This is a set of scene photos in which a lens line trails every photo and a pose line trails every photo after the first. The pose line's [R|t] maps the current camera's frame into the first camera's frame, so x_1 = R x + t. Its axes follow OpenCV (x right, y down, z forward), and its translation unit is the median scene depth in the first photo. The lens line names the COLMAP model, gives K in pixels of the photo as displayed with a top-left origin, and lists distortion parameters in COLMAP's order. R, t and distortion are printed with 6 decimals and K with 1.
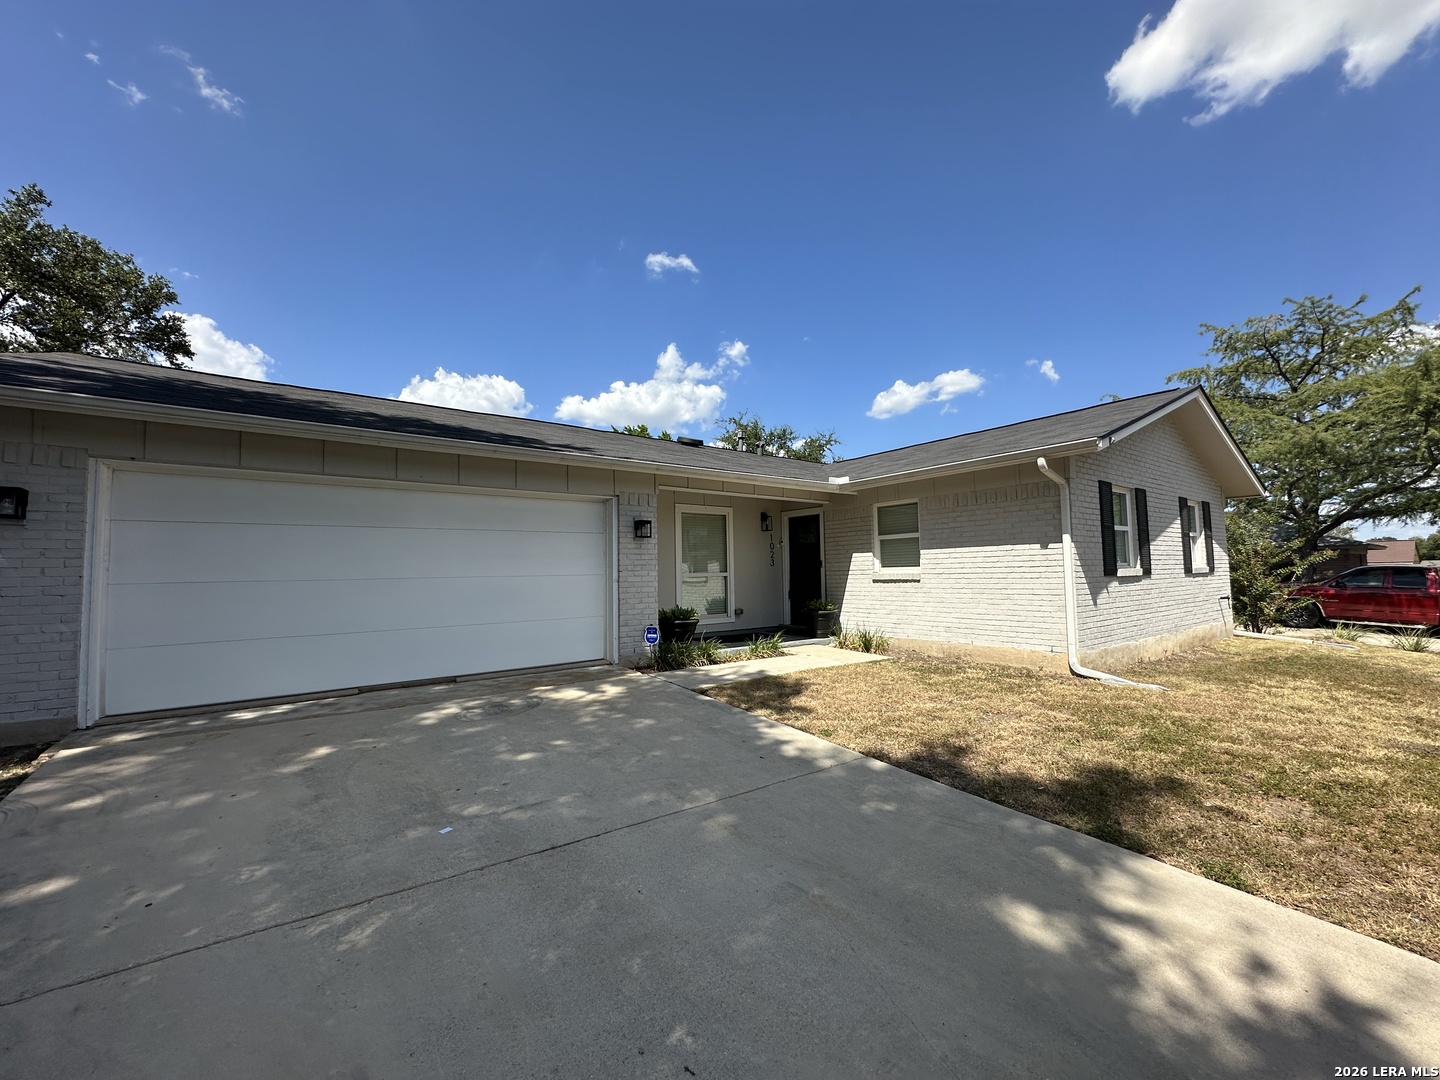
lens RADIAL K [[575.7, 0, 721.1], [0, 575.7, 538.4], [0, 0, 1]] dist [-0.005513, -0.000373]
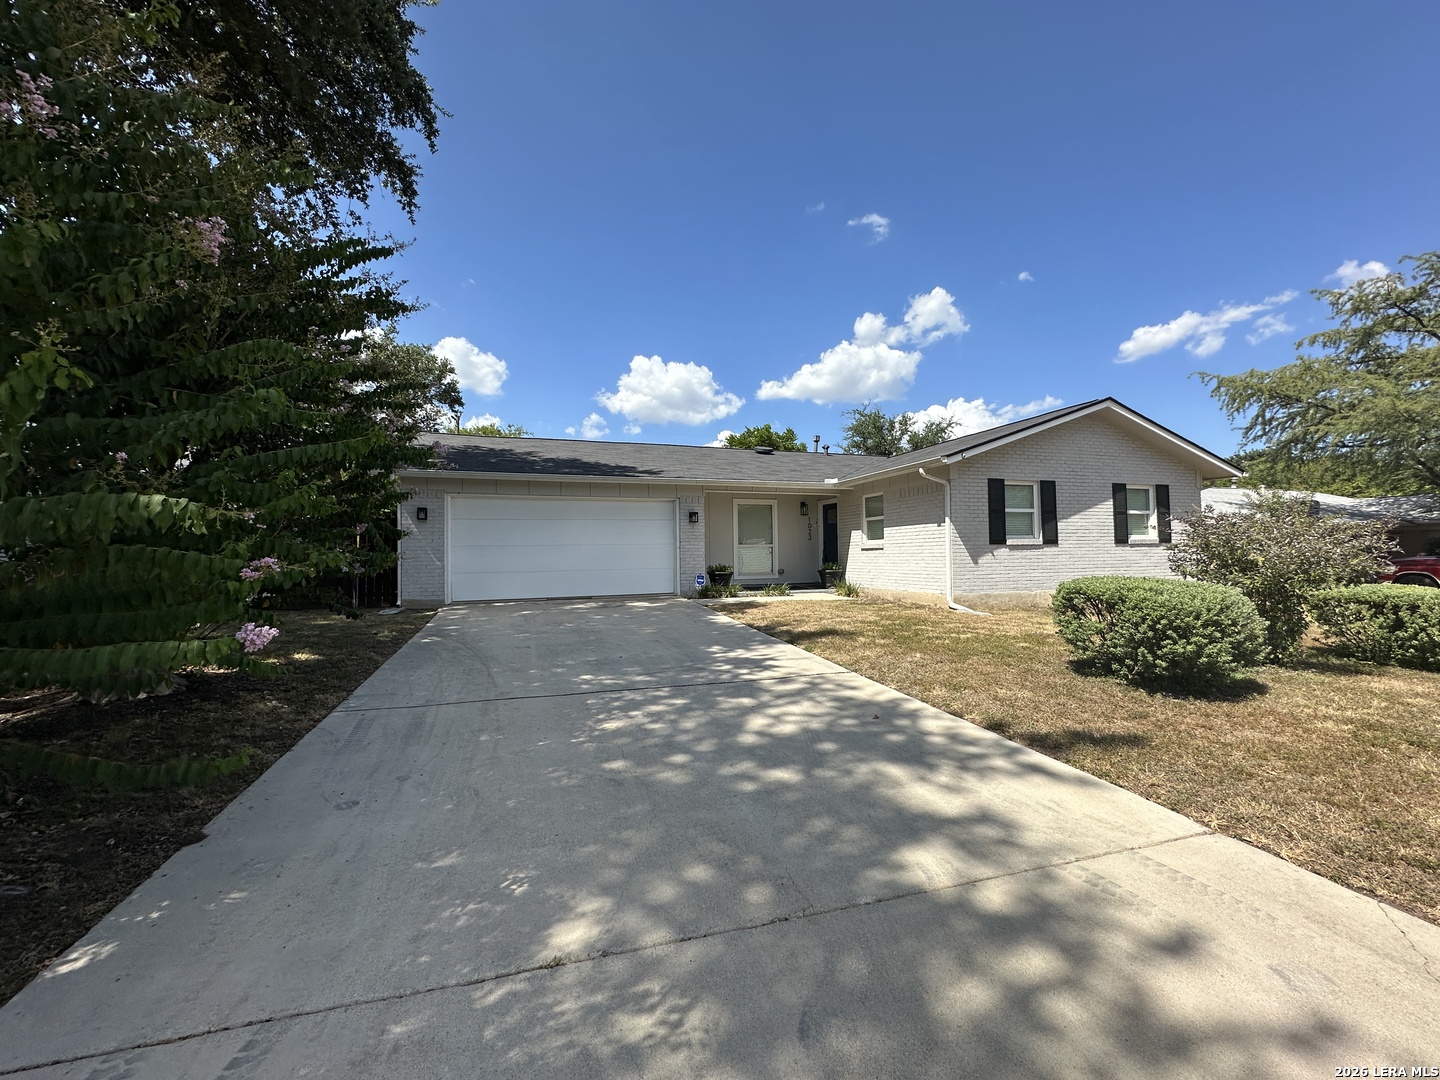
lens RADIAL K [[575.7, 0, 721.1], [0, 575.7, 538.4], [0, 0, 1]] dist [-0.005513, -0.000373]
pose [[0.950320, -0.004912, -0.311236, 0.378767], [0.016209, 0.999300, 0.033721, -0.008287], [0.310853, -0.037091, 0.949734, -0.473510]]
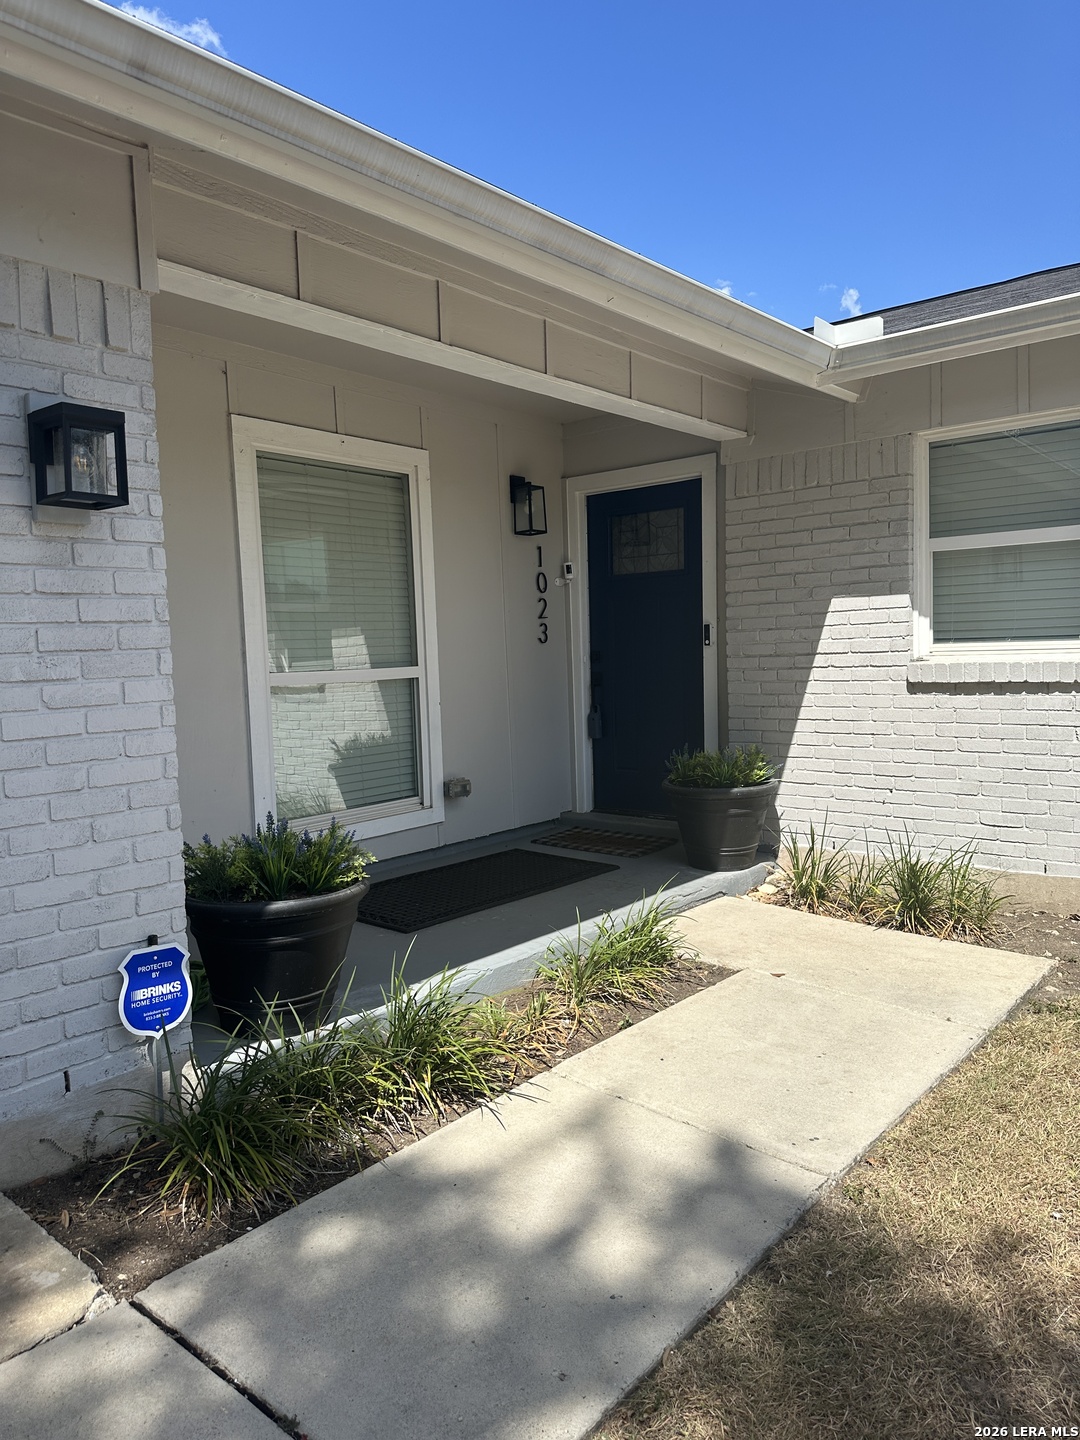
lens RADIAL K [[1002.8, 0, 540.0], [0, 1002.8, 720.0], [0, 0, 1]] dist [0.096440, -0.149073]
pose [[0.972861, -0.030859, 0.229322, -0.055057], [0.000811, 0.991516, 0.129982, 0.020624], [-0.231388, -0.126269, 0.964633, 0.517626]]
